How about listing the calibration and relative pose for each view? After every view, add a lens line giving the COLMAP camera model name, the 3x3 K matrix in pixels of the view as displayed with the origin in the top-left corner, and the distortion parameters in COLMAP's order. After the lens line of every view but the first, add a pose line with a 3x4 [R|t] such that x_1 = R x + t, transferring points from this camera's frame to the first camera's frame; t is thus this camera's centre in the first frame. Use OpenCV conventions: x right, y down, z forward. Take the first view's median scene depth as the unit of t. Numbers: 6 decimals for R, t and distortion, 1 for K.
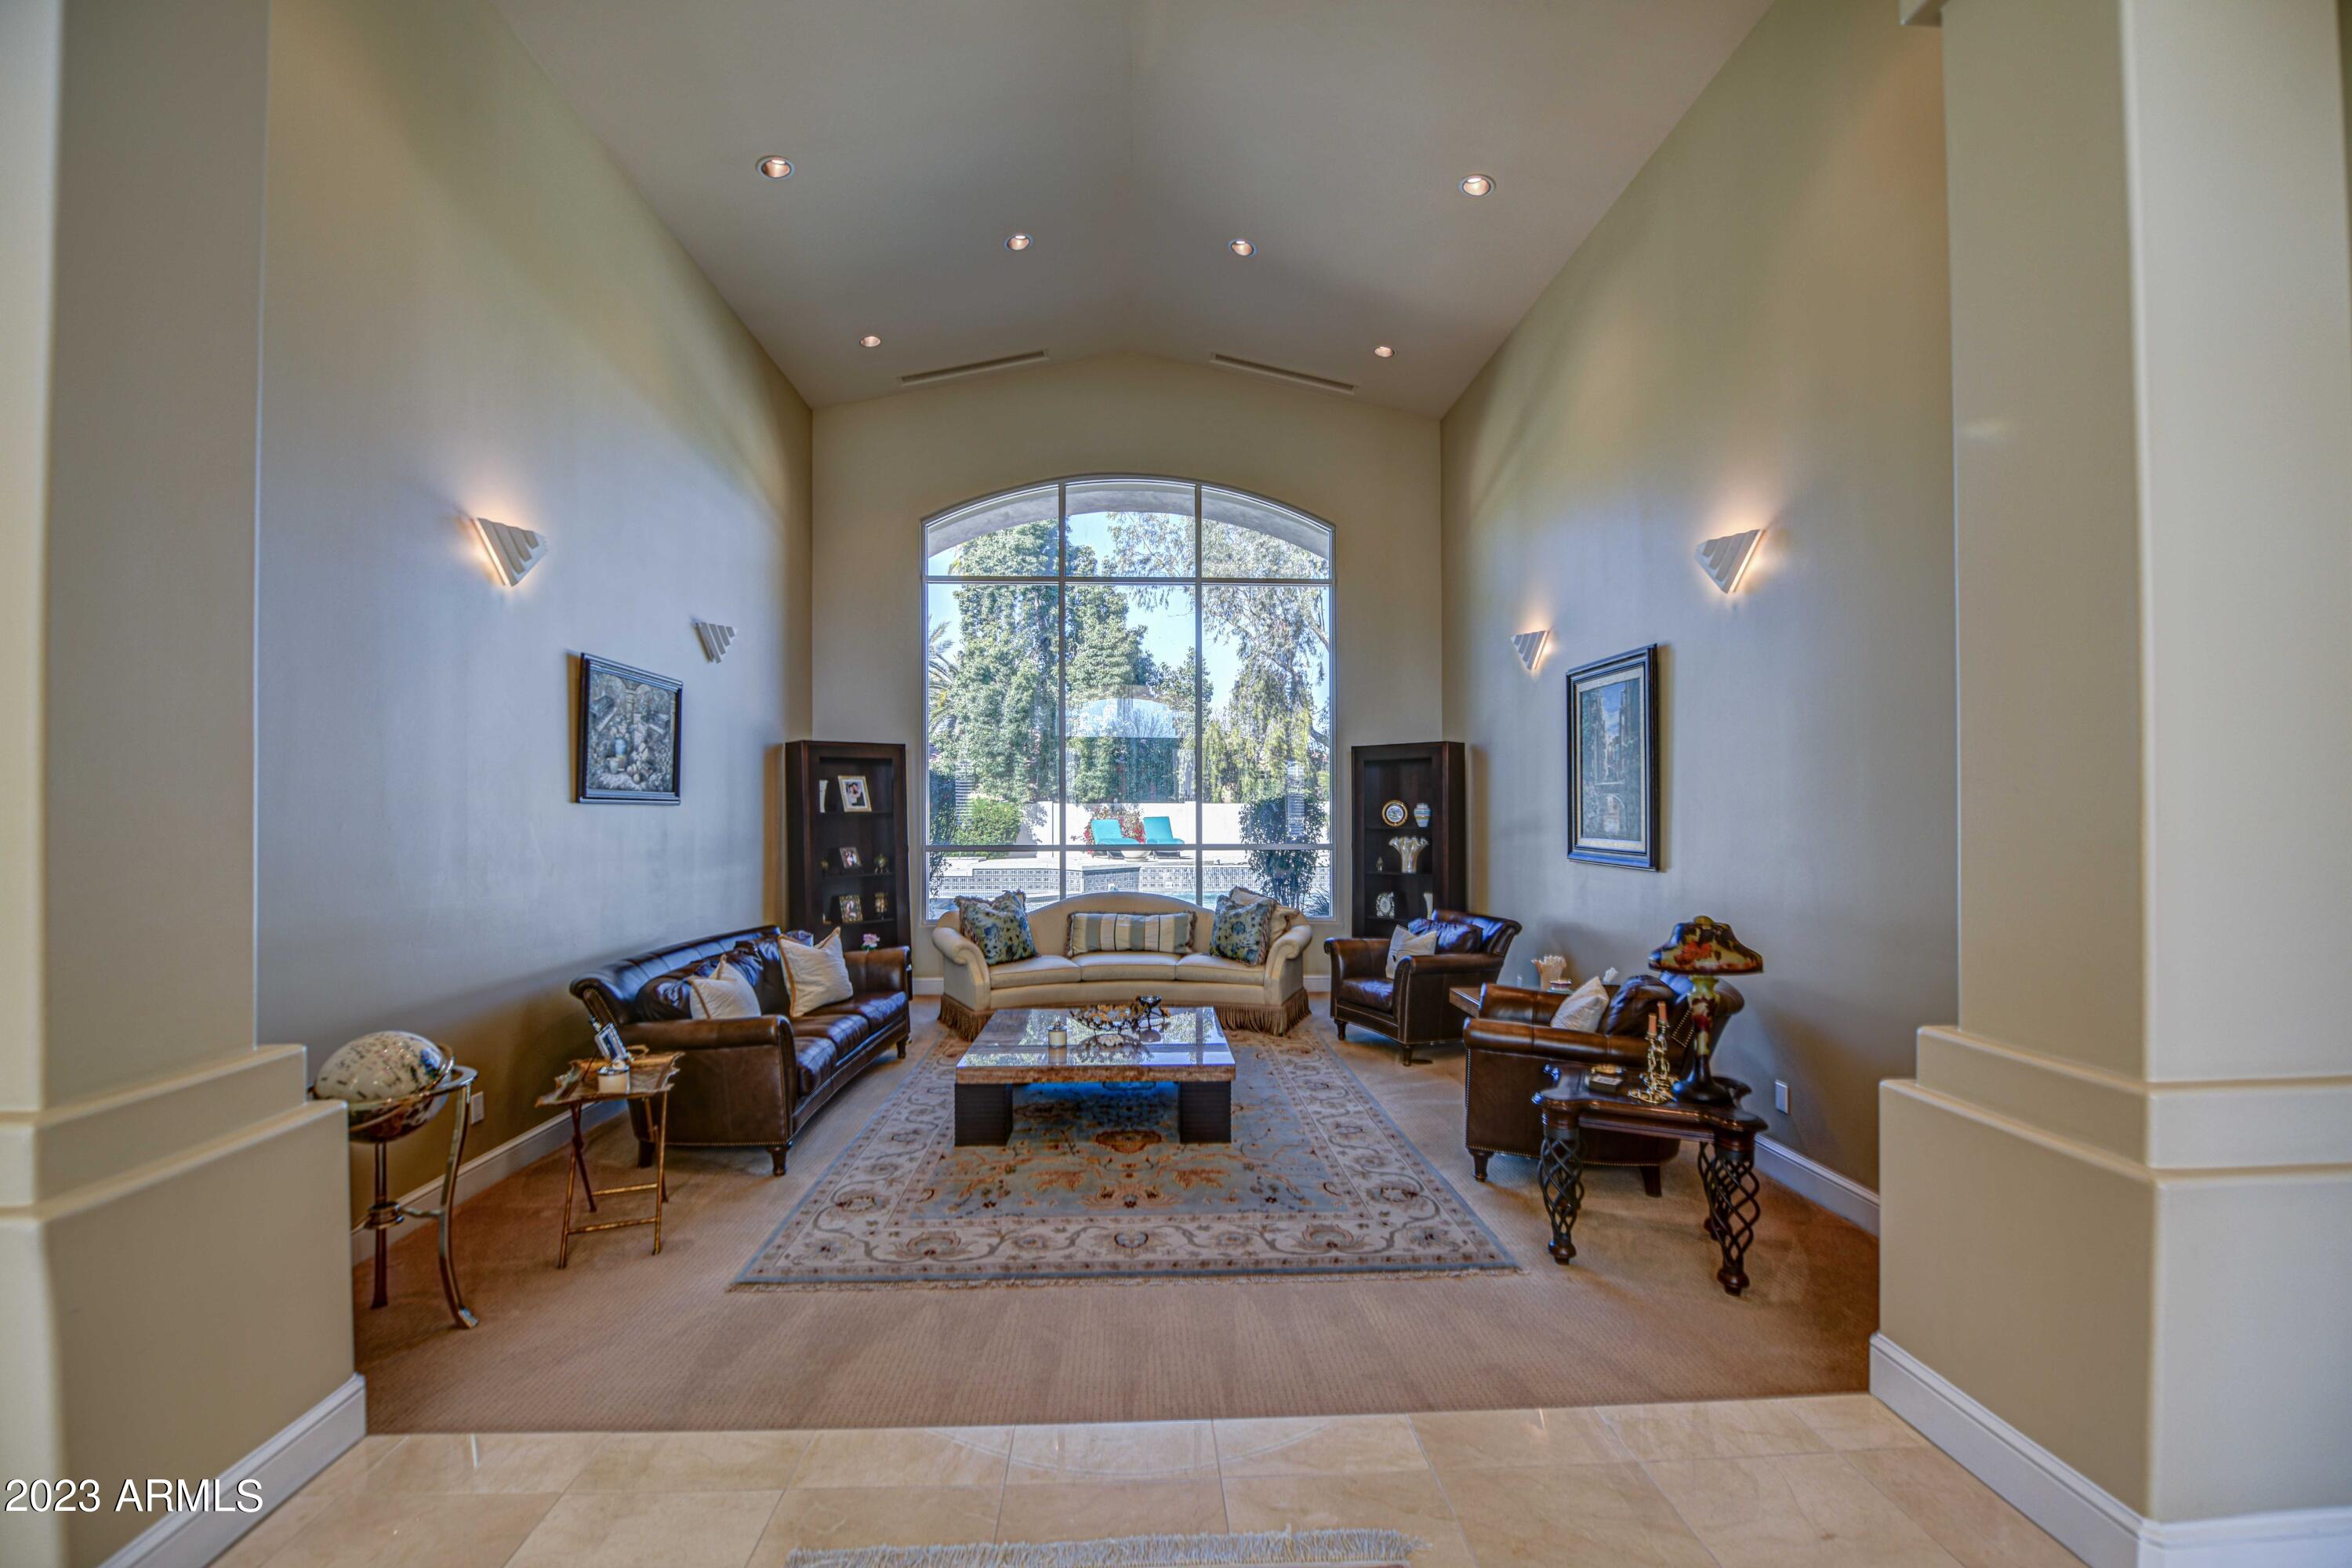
lens RADIAL K [[1009.6, 0, 1176.0], [0, 1009.6, 784.0], [0, 0, 1]] dist [0.000002, -0.000021]
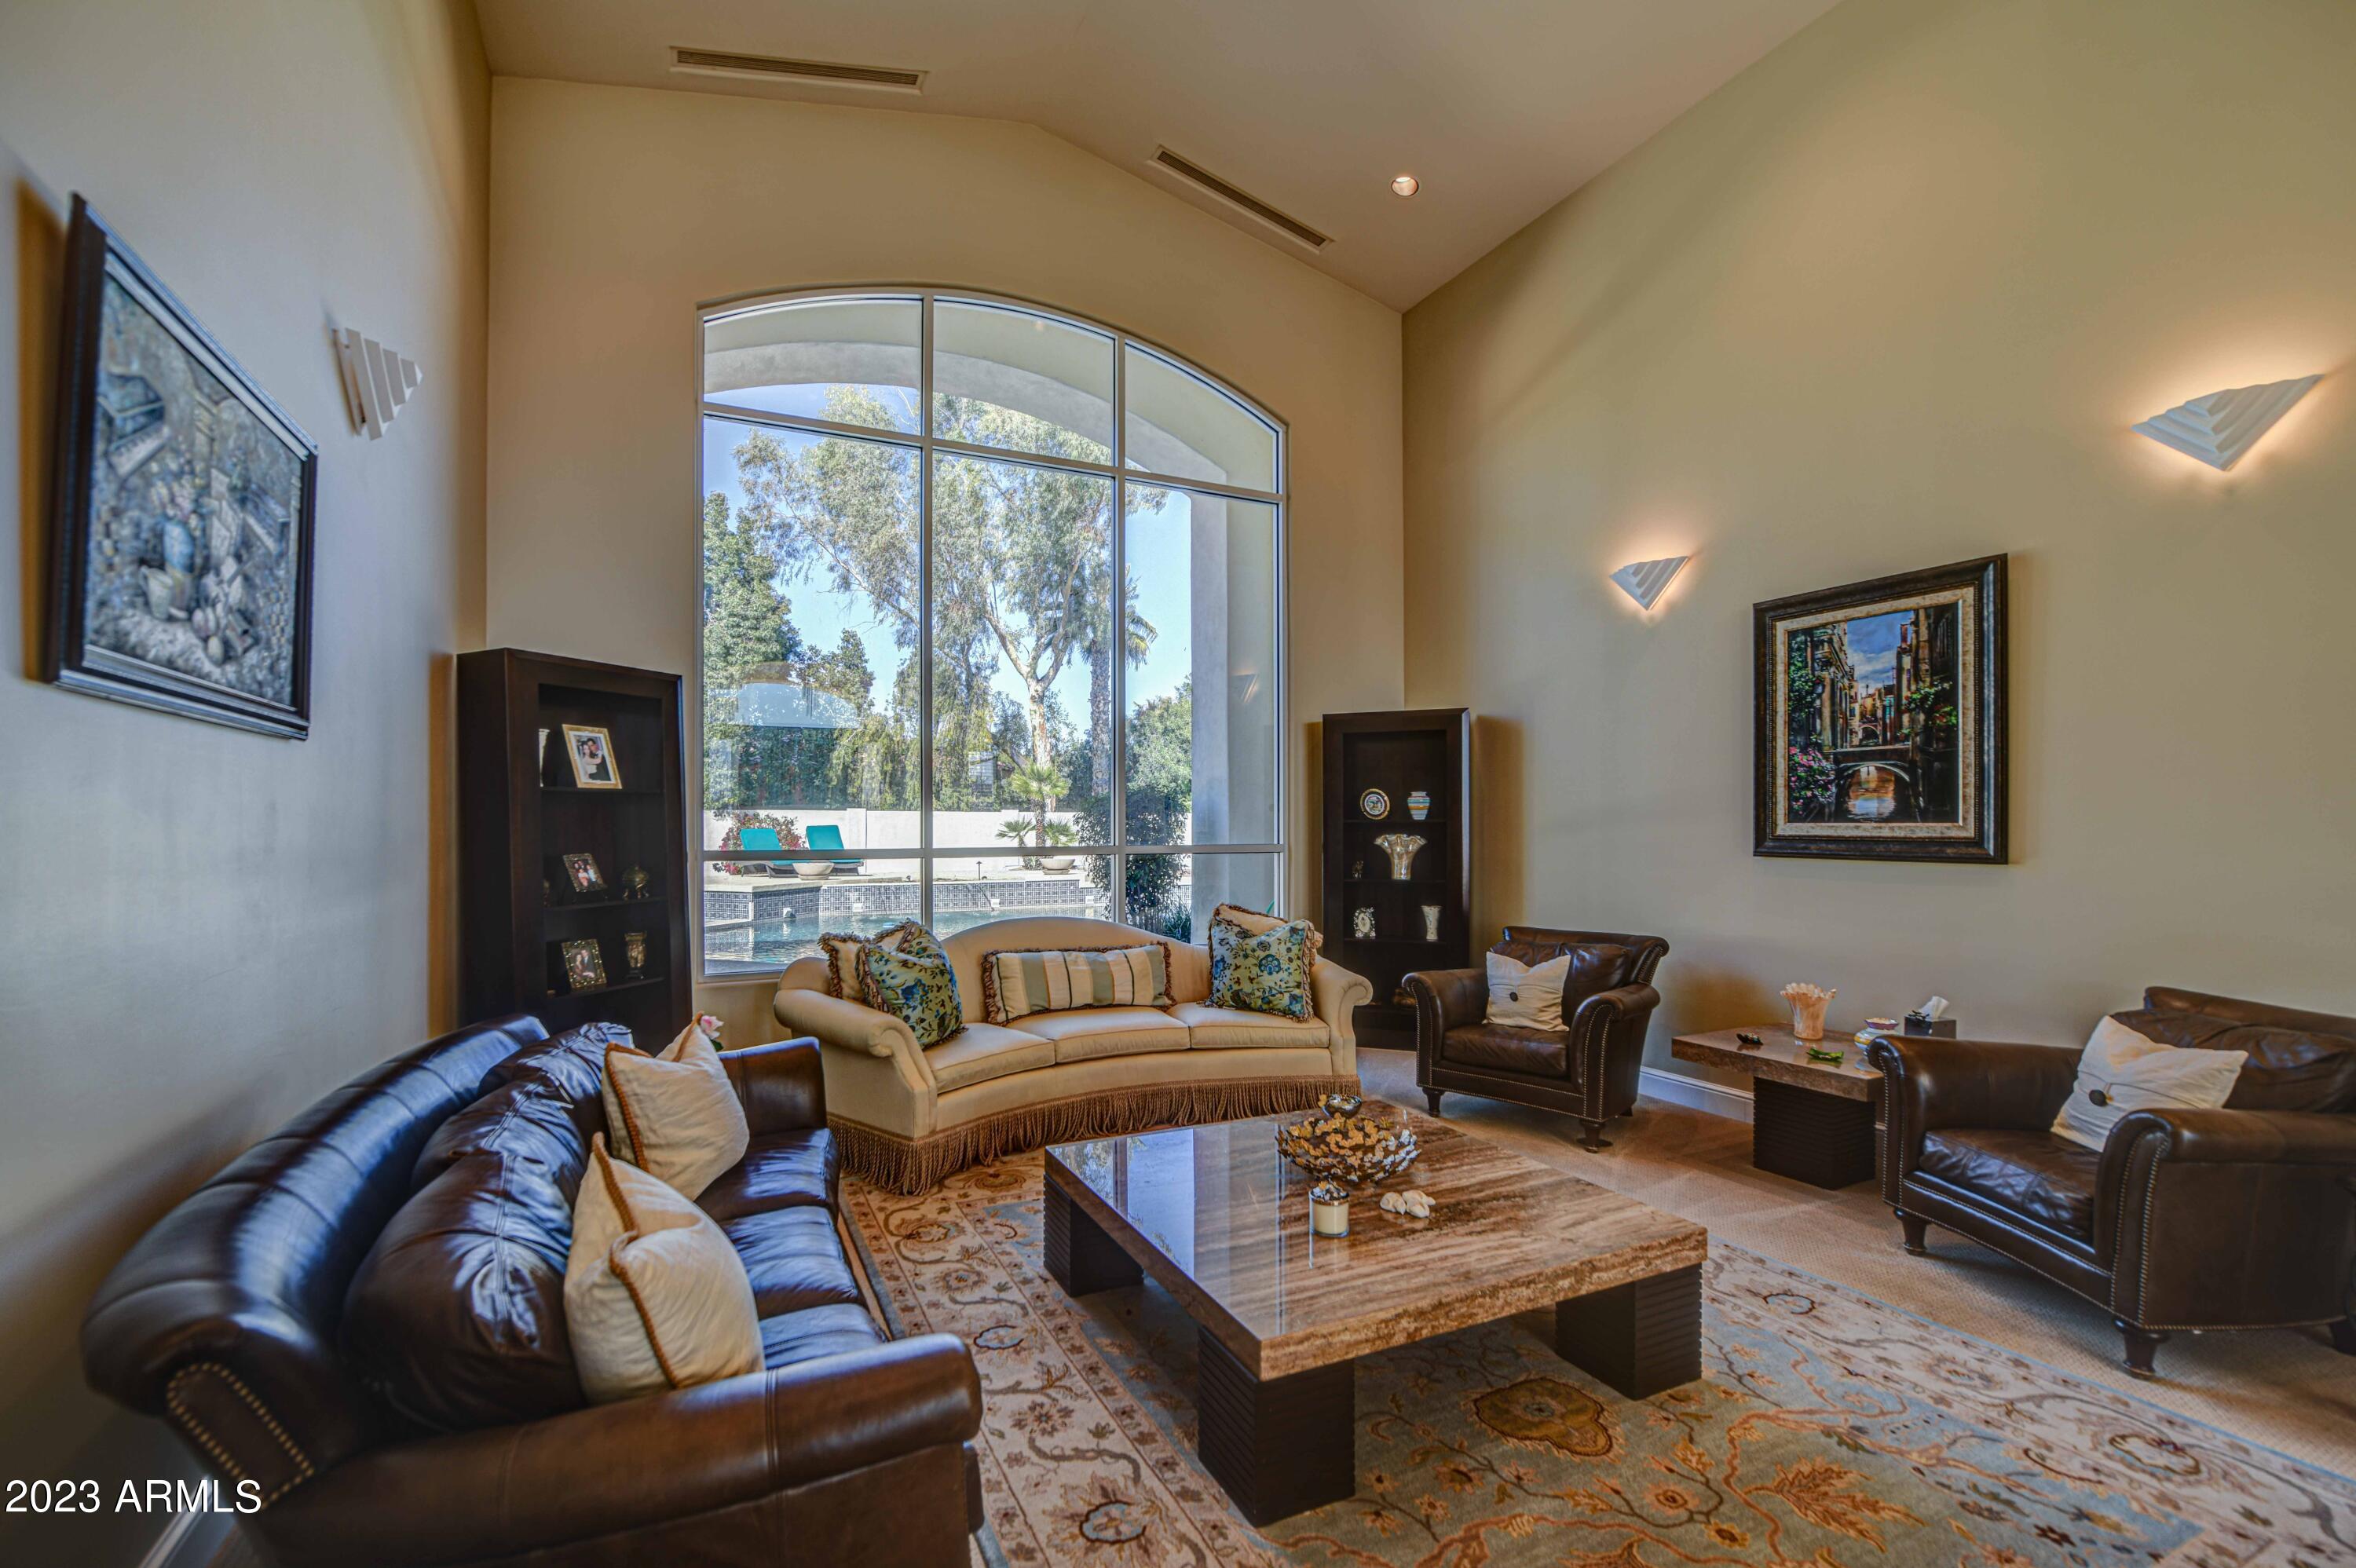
lens RADIAL K [[1025.9, 0, 1175.4], [0, 1025.9, 804.2], [0, 0, 1]] dist [-0.001266, -0.008199]
pose [[0.921413, 0.008371, 0.388495, -0.252125], [-0.009893, 0.999949, 0.001919, 0.032569], [-0.388460, -0.005611, 0.921449, 0.371674]]
